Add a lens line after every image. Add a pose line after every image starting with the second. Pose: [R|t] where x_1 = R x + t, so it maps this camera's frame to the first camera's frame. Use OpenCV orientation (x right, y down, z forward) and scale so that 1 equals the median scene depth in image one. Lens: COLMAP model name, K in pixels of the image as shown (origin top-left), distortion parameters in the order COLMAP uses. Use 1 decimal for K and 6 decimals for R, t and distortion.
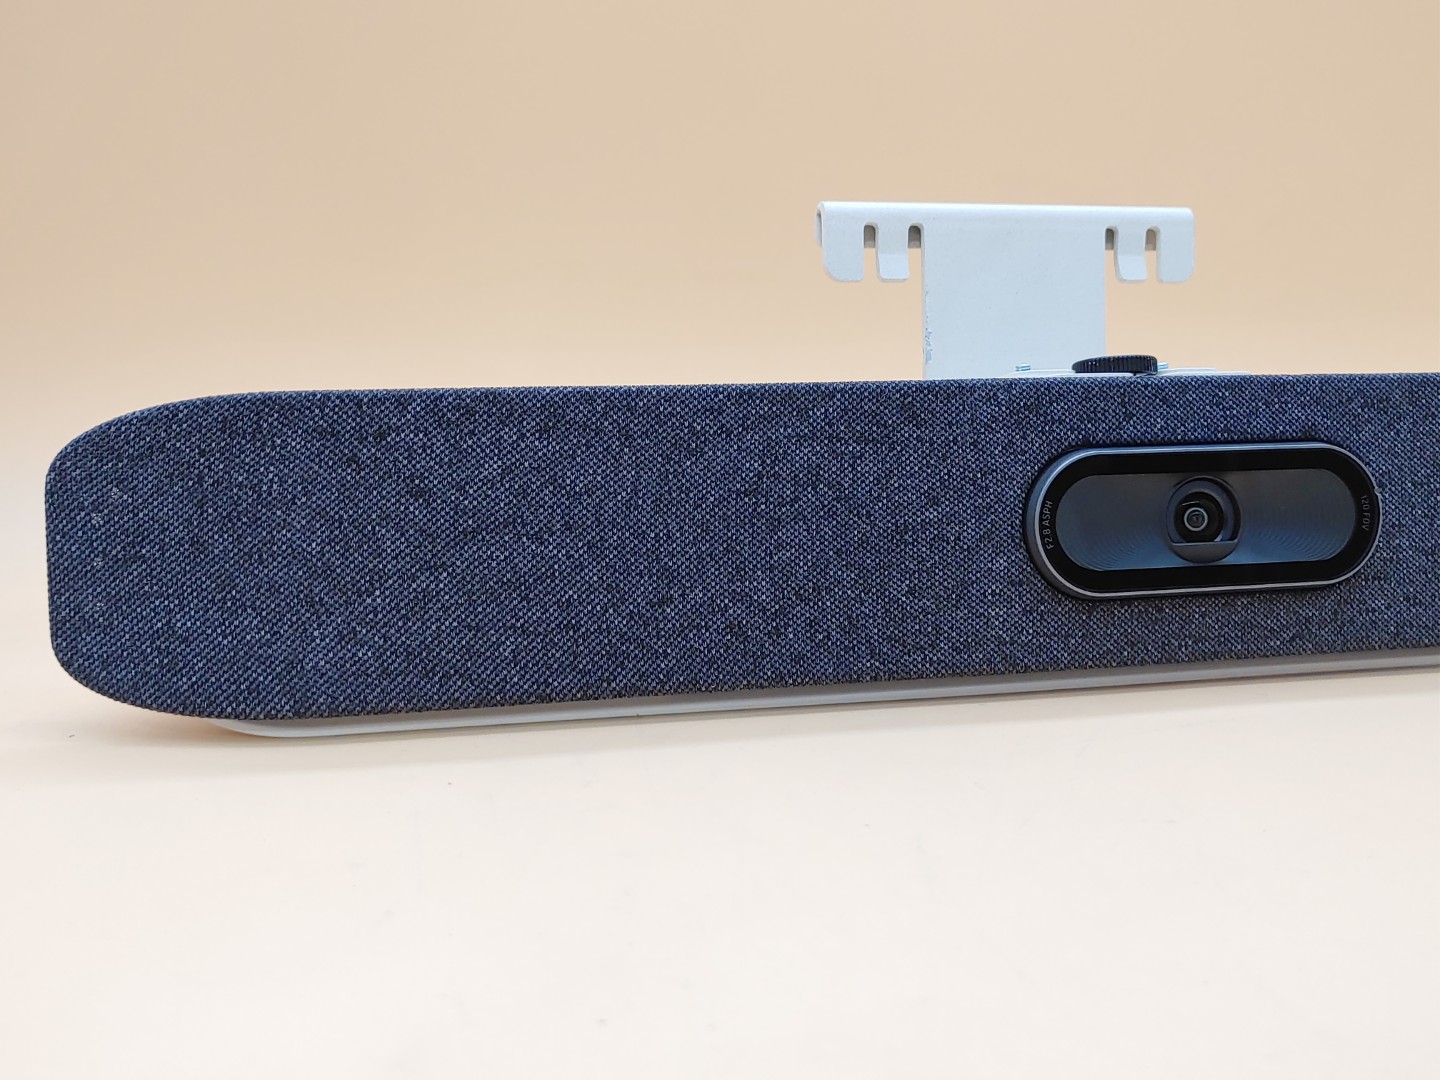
lens RADIAL K [[1395.6, 0, 716.7], [0, 1395.6, 539.2], [0, 0, 1]] dist [0.073522, 0.000000]
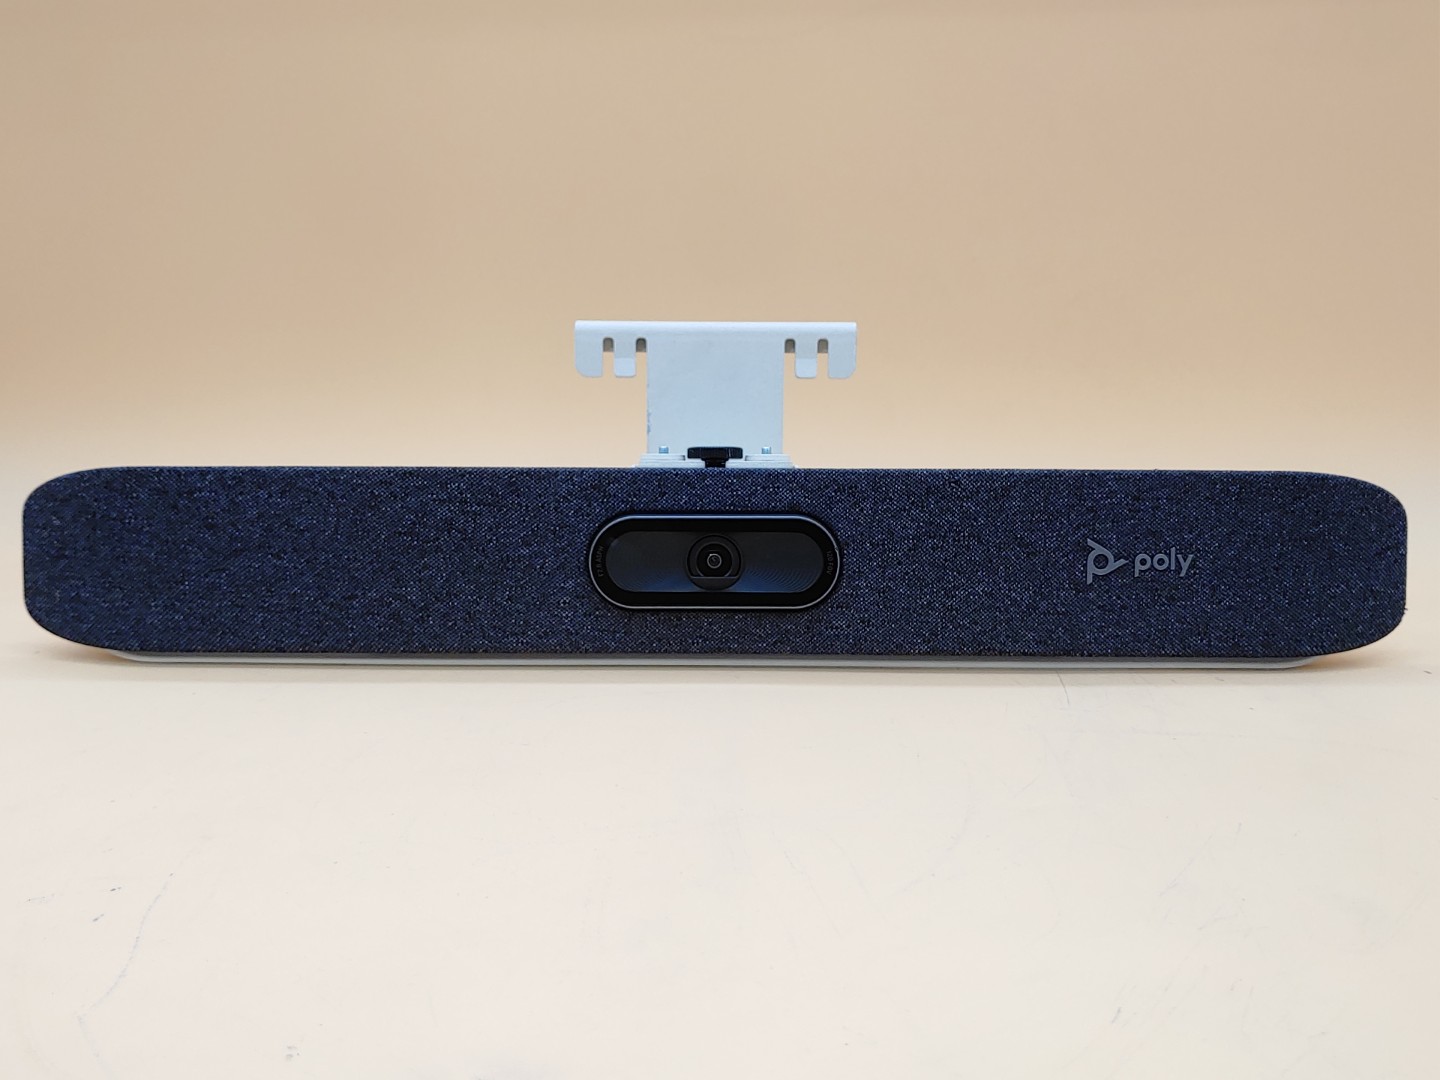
lens RADIAL K [[1395.6, 0, 724.1], [0, 1395.6, 545.5], [0, 0, 1]] dist [0.073522, 0.000000]
pose [[0.970051, 0.053248, -0.236995, 0.757954], [-0.041959, 0.997743, 0.052430, -0.118808], [0.239252, -0.040916, 0.970095, -0.498805]]
